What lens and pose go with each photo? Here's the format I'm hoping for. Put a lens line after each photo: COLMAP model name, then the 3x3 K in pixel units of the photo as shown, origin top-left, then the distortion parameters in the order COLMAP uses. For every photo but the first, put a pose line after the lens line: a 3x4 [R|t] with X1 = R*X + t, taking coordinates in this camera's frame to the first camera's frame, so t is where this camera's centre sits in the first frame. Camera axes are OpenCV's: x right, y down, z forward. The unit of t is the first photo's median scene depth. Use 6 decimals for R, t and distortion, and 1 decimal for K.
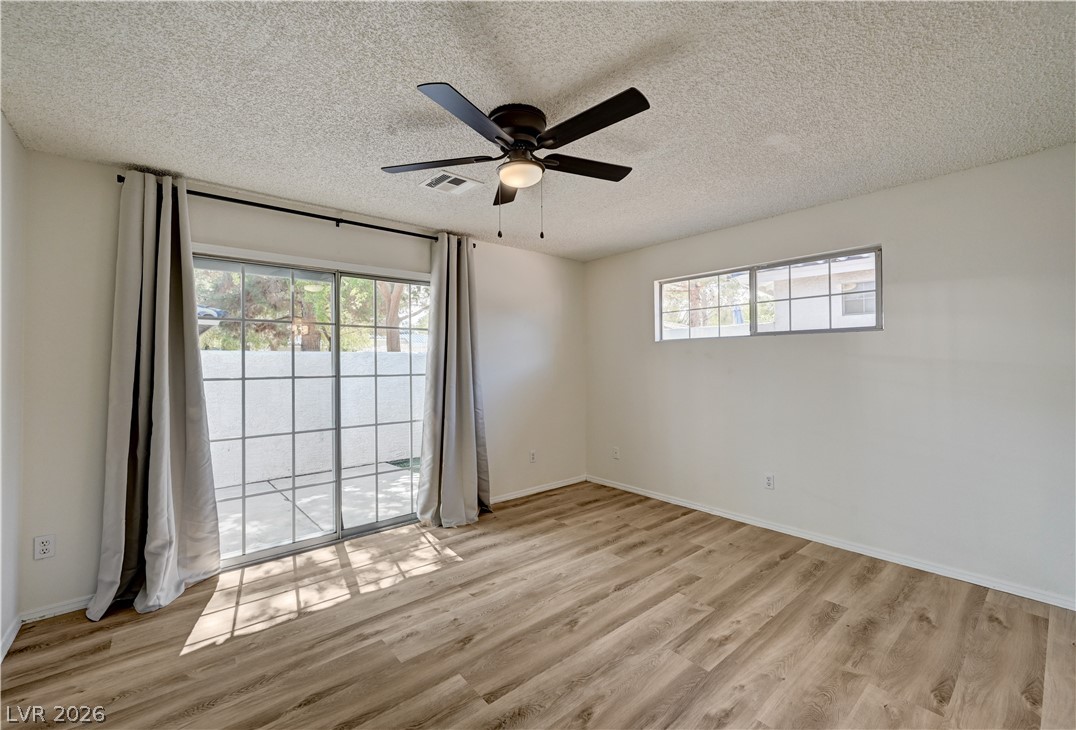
lens RADIAL K [[445.6, 0, 546.1], [0, 445.6, 362.6], [0, 0, 1]] dist [0.000088, 0.000396]
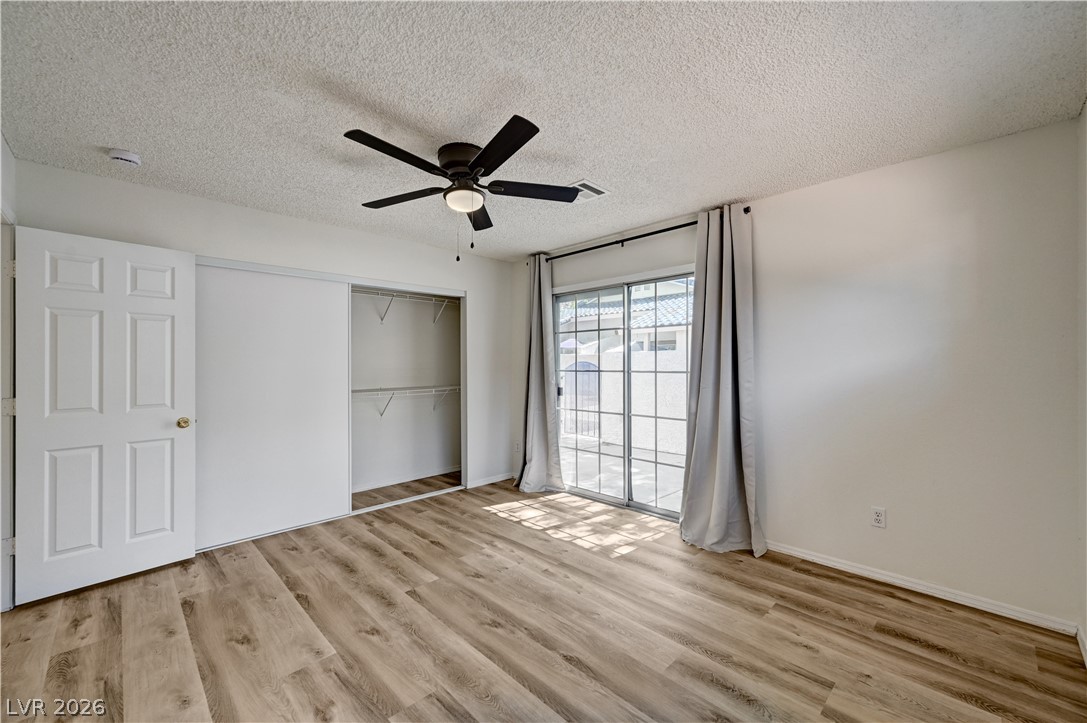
lens RADIAL K [[439.8, 0, 549.5], [0, 439.8, 361.1], [0, 0, 1]] dist [0.007719, 0.000362]
pose [[0.074406, 0.006052, -0.997210, 0.926727], [0.009551, 0.999931, 0.006781, -0.006963], [0.997182, -0.010029, 0.074343, 0.933887]]
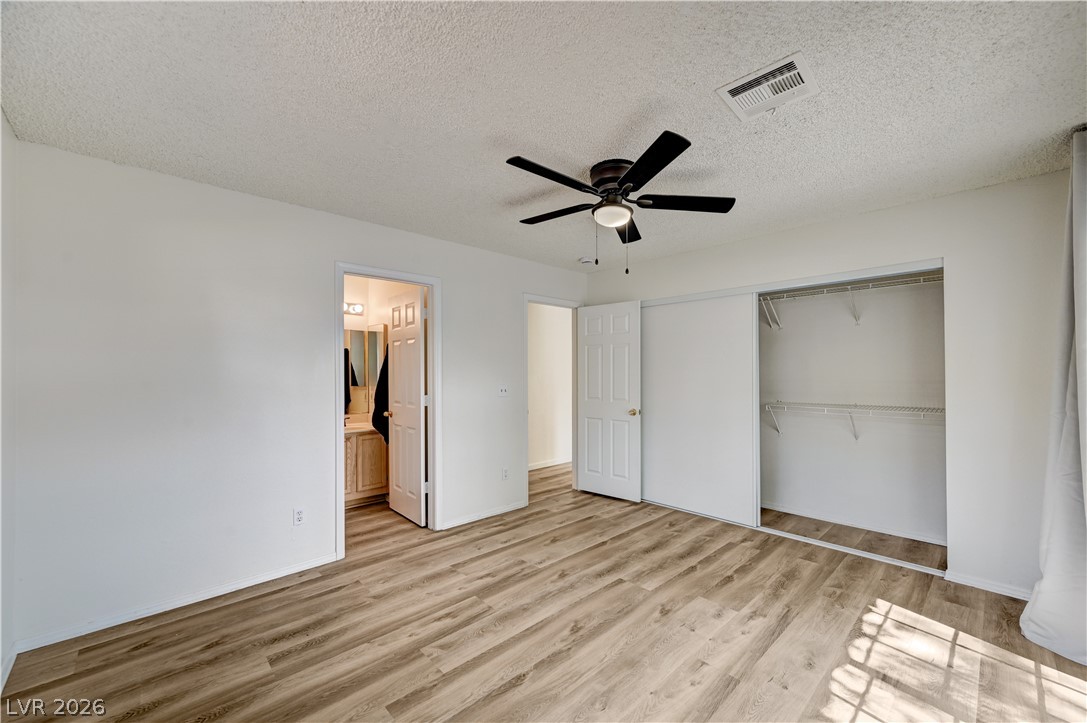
lens RADIAL K [[428.0, 0, 545.4], [0, 428.0, 367.5], [0, 0, 1]] dist [-0.002305, 0.001399]
pose [[-0.998450, 0.011721, -0.054413, 0.155029], [0.012830, 0.999716, -0.020077, 0.002770], [0.054163, -0.020744, -0.998317, 1.762342]]
